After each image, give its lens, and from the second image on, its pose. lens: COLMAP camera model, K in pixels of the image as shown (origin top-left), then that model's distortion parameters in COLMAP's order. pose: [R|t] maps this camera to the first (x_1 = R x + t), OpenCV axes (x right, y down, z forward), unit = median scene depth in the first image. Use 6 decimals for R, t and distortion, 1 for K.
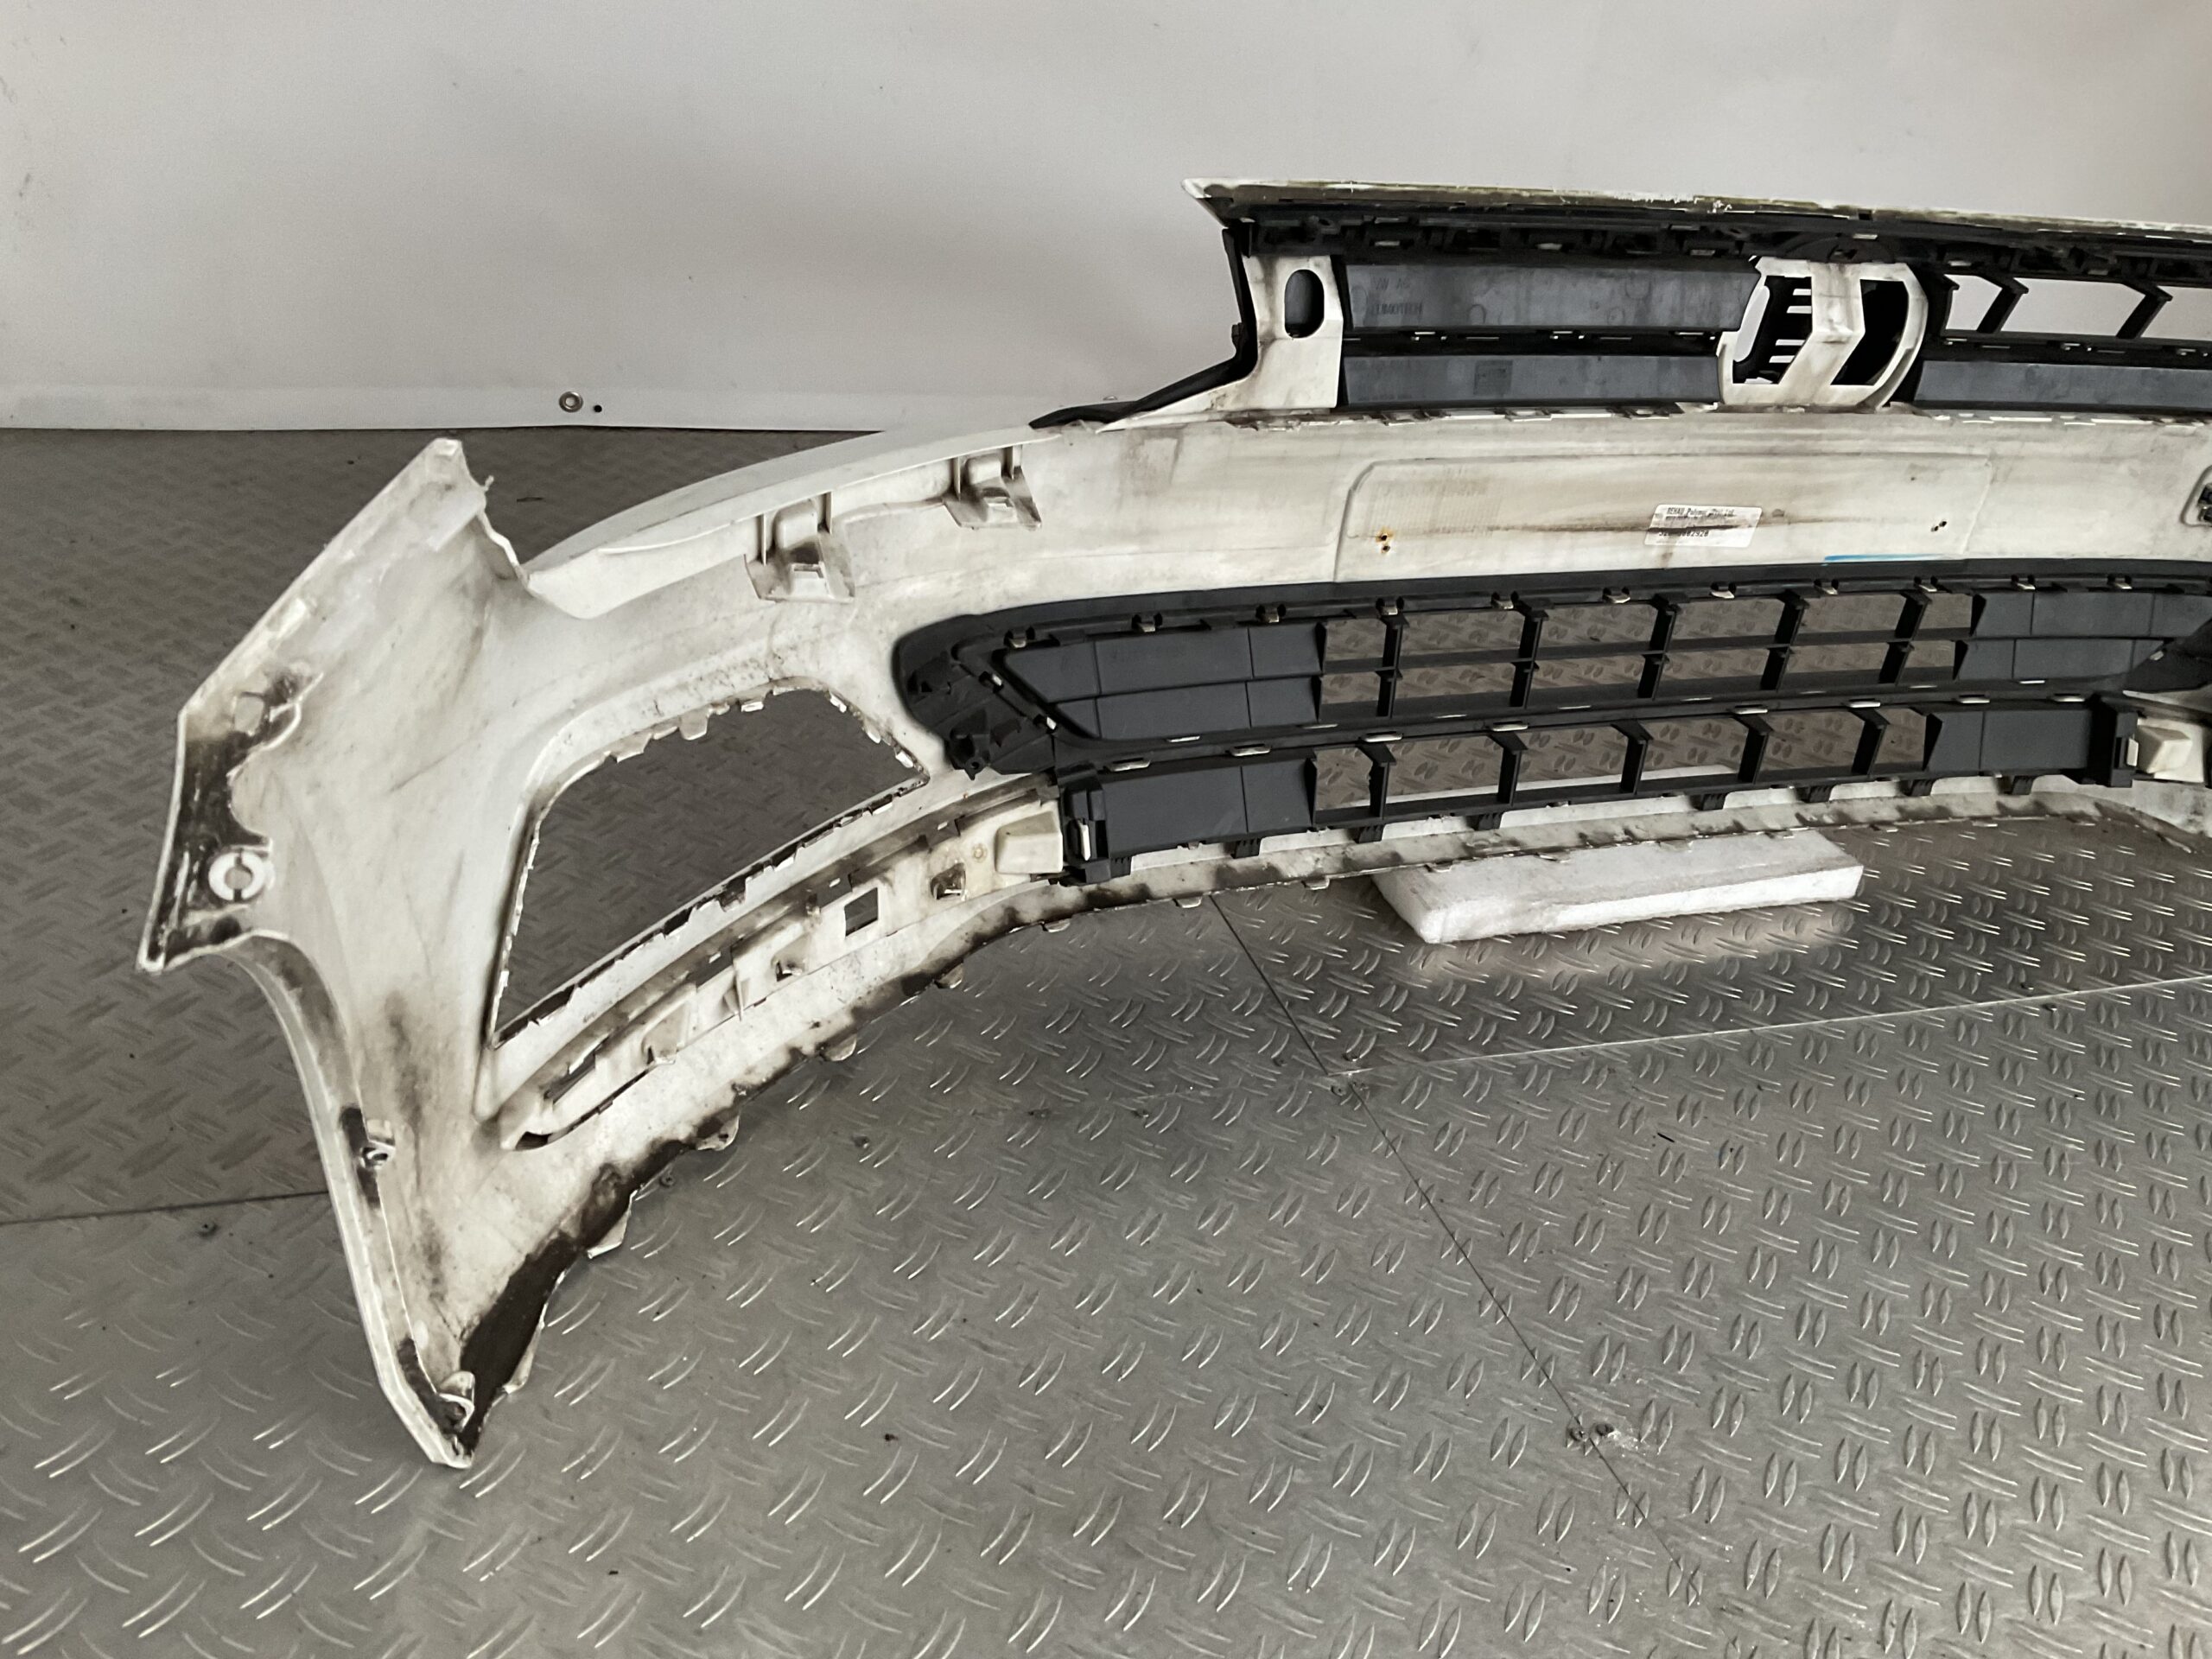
lens RADIAL K [[1896.6, 0, 1108.0], [0, 1896.6, 888.9], [0, 0, 1]] dist [0.074024, -0.140471]
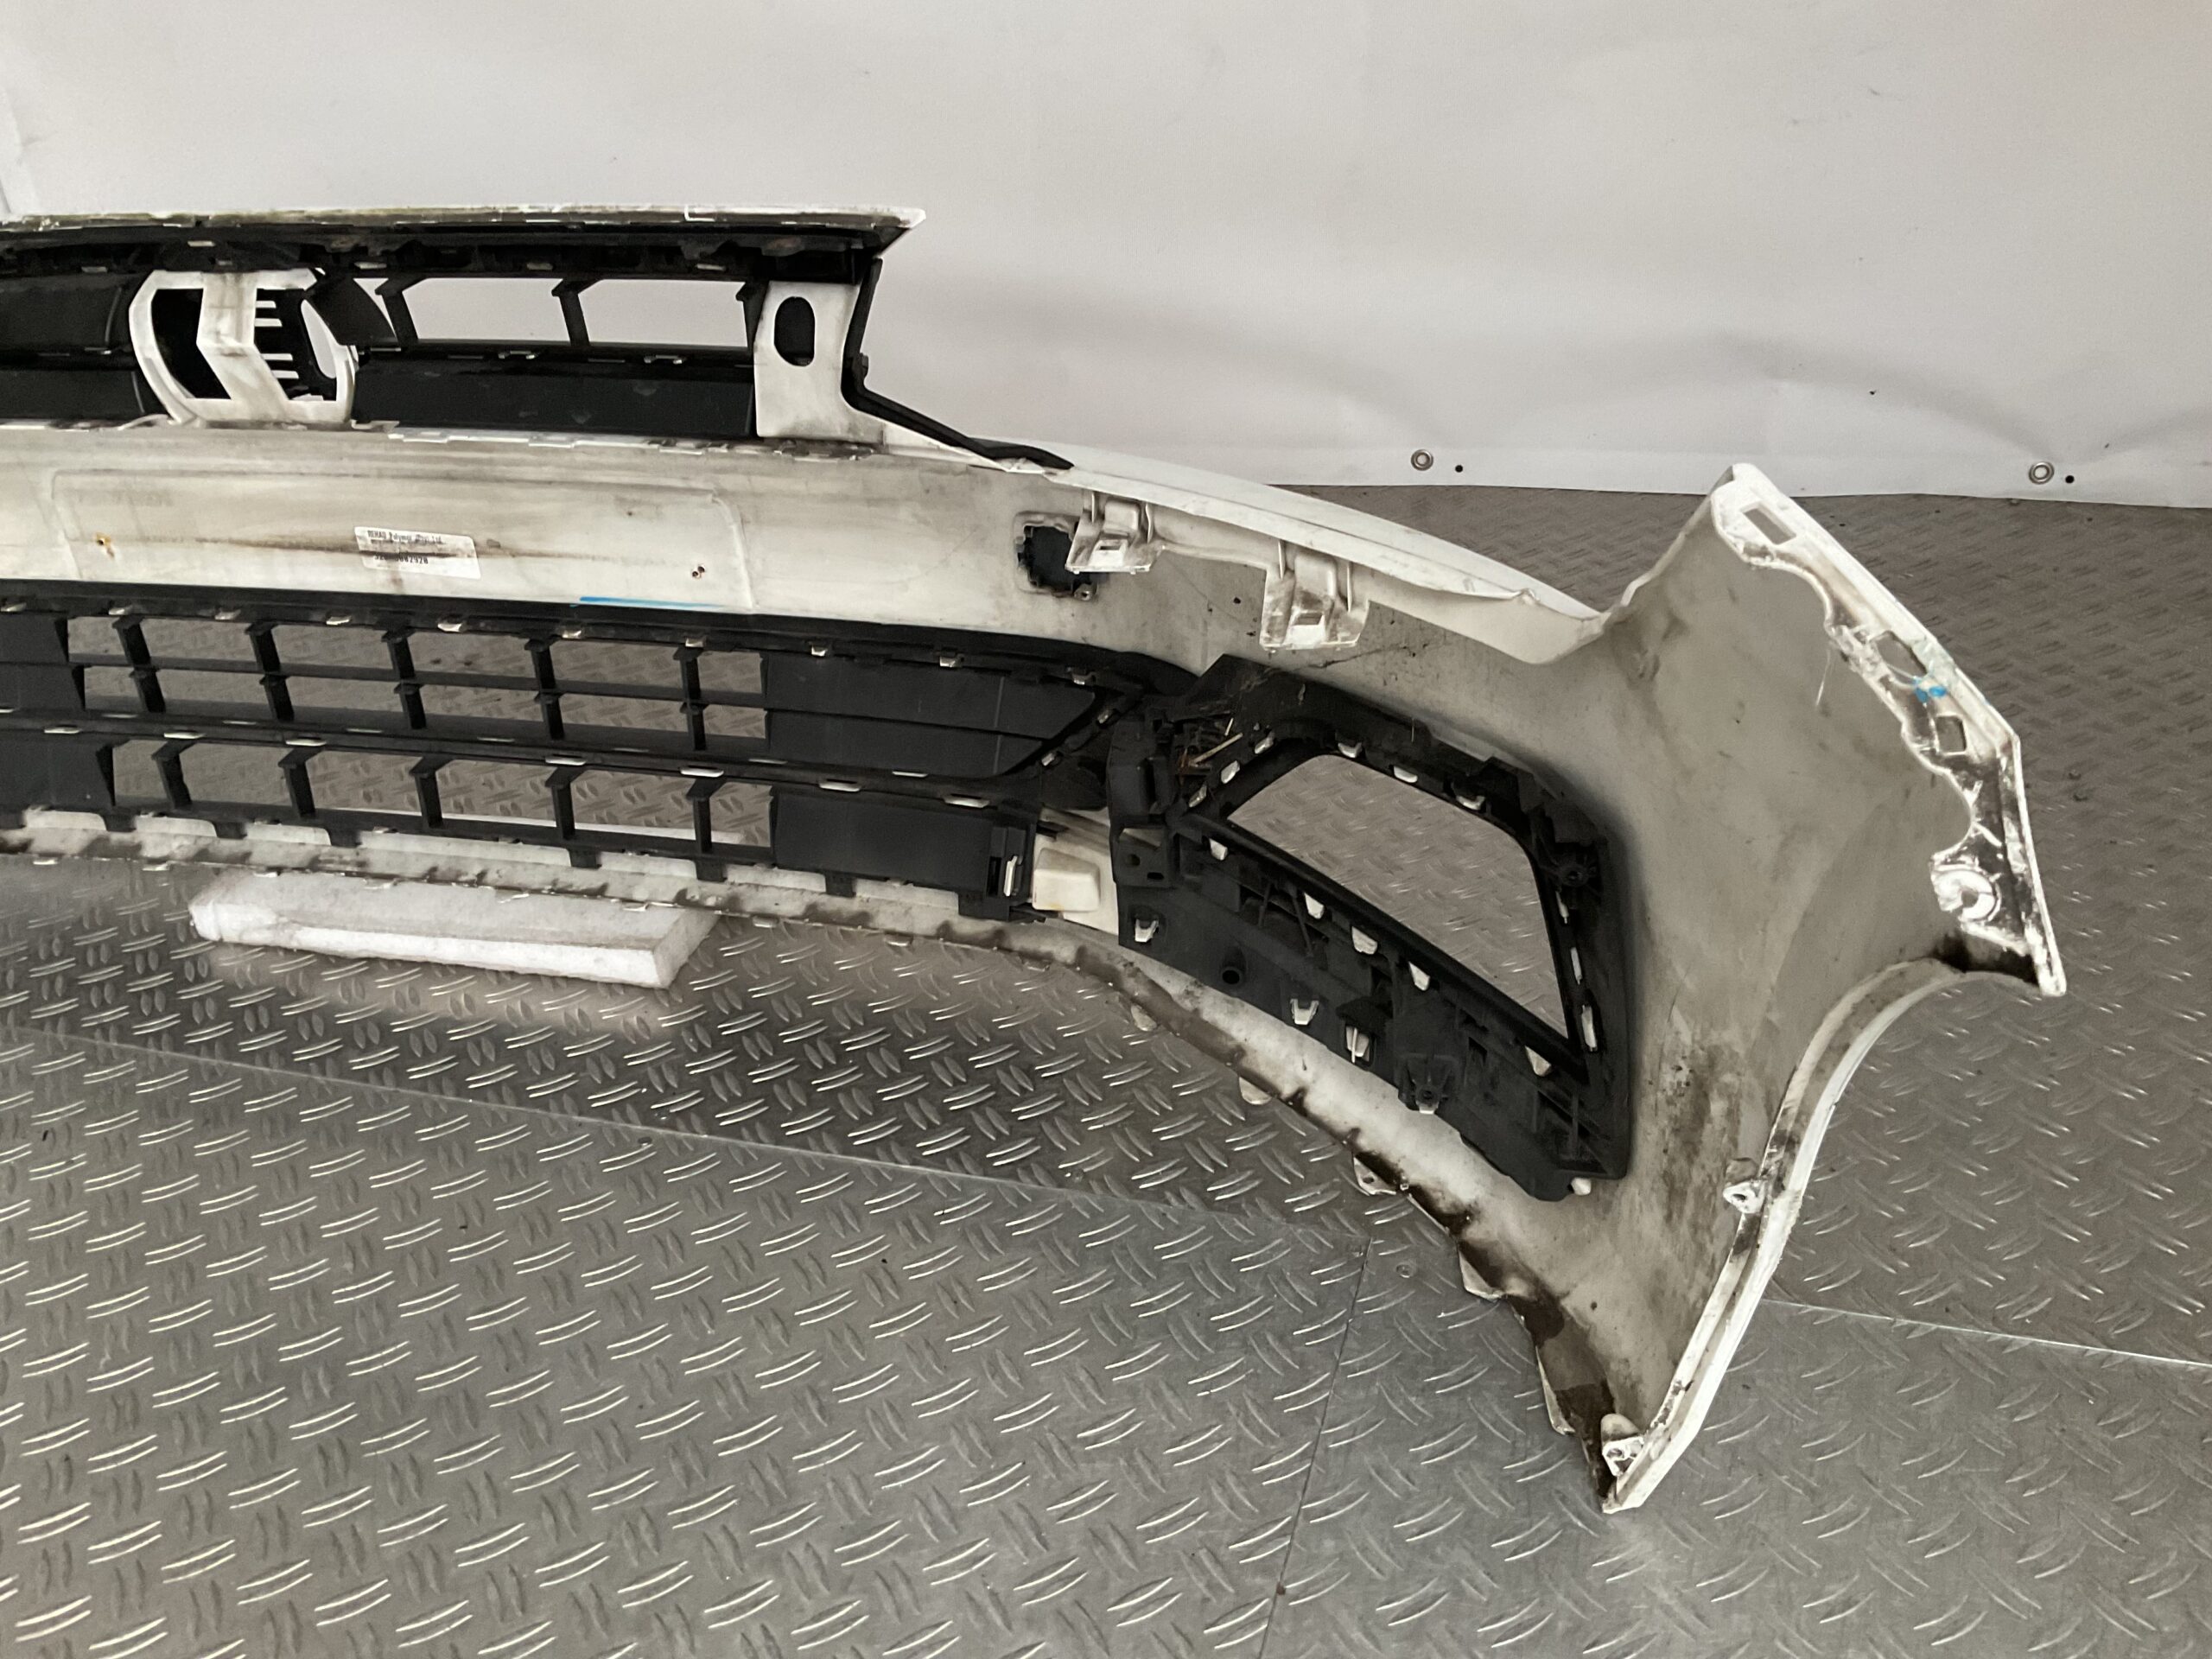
lens RADIAL K [[1896.6, 0, 1108.0], [0, 1896.6, 888.9], [0, 0, 1]] dist [0.074024, -0.140471]
pose [[0.784287, 0.150295, -0.601917, 1.191688], [-0.166500, 0.985610, 0.029155, -0.111762], [0.597638, 0.077353, 0.798026, 0.468087]]
